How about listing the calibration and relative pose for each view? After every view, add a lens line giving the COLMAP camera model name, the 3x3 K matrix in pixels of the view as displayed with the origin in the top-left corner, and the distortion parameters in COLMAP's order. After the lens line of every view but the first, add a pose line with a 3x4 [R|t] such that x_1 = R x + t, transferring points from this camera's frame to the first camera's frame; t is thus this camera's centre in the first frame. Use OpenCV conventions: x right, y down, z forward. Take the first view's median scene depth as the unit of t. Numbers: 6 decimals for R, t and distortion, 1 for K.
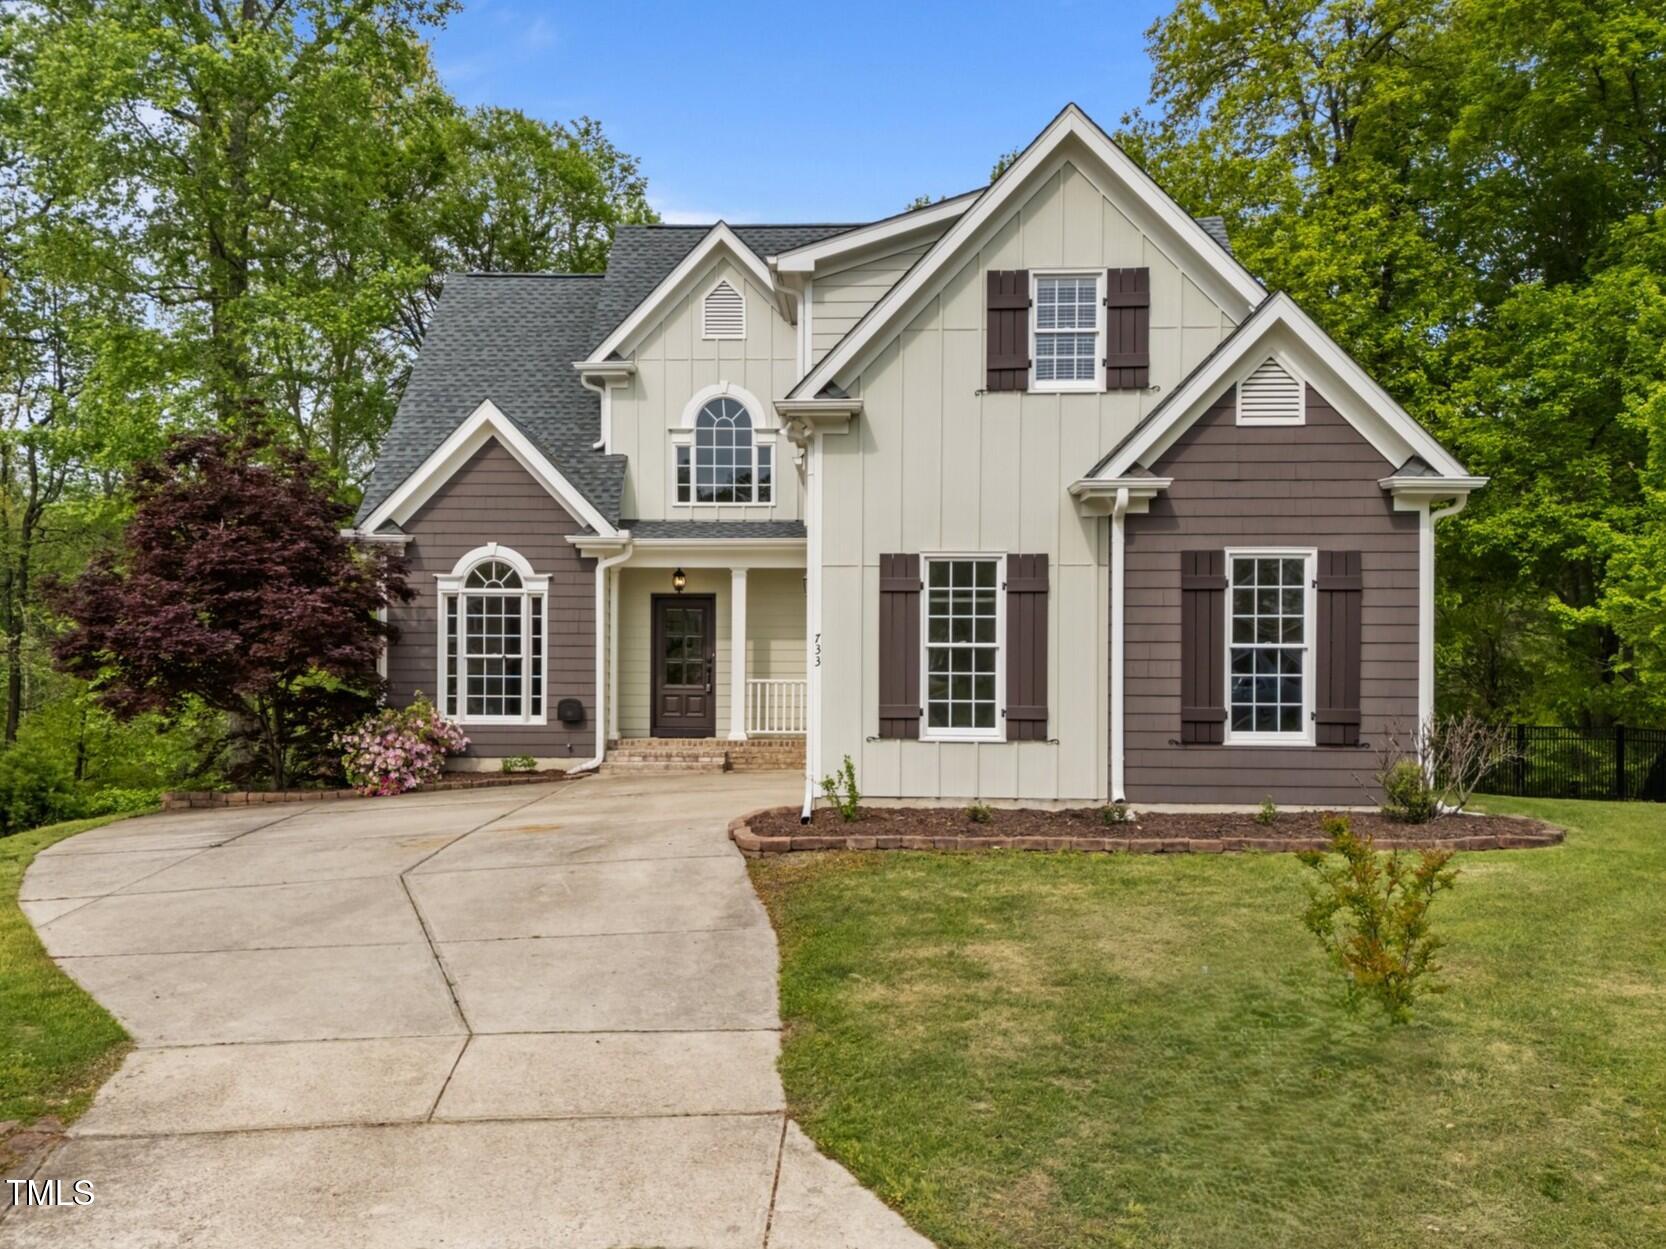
lens RADIAL K [[1420.6, 0, 816.2], [0, 1420.6, 664.7], [0, 0, 1]] dist [0.090375, -0.023003]
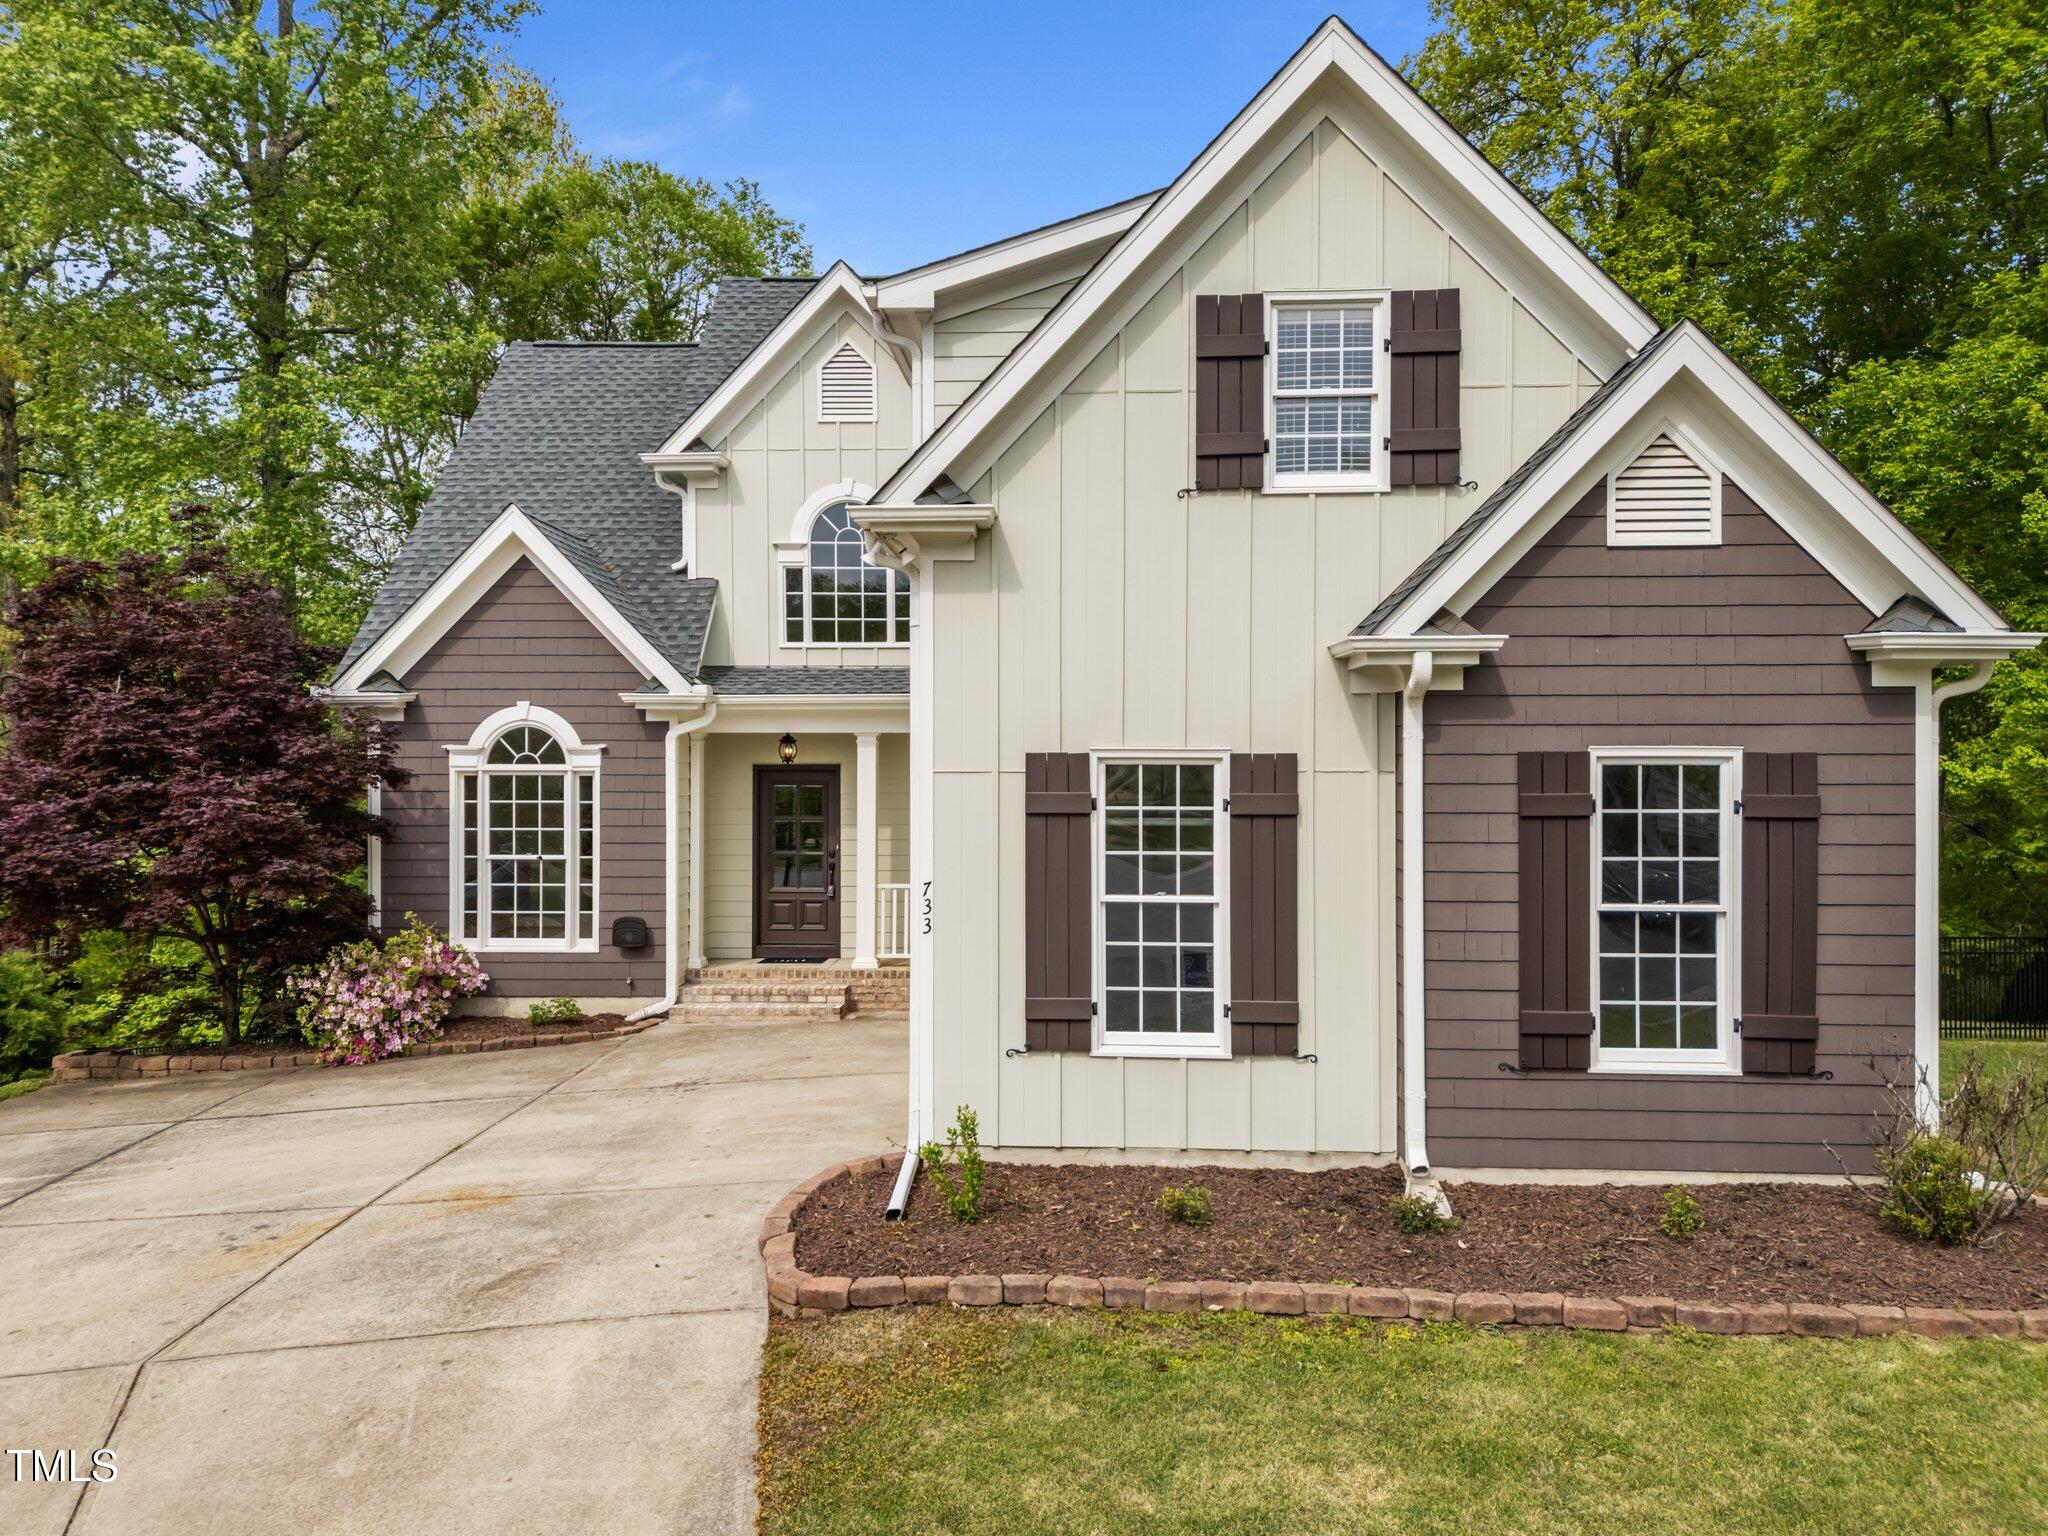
lens RADIAL K [[1452.3, 0, 1034.9], [0, 1452.3, 775.9], [0, 0, 1]] dist [0.057943, -0.016010]
pose [[0.999988, -0.004288, -0.002374, 0.050284], [0.004295, 0.999986, 0.003034, -0.070116], [0.002361, -0.003044, 0.999993, 0.367405]]
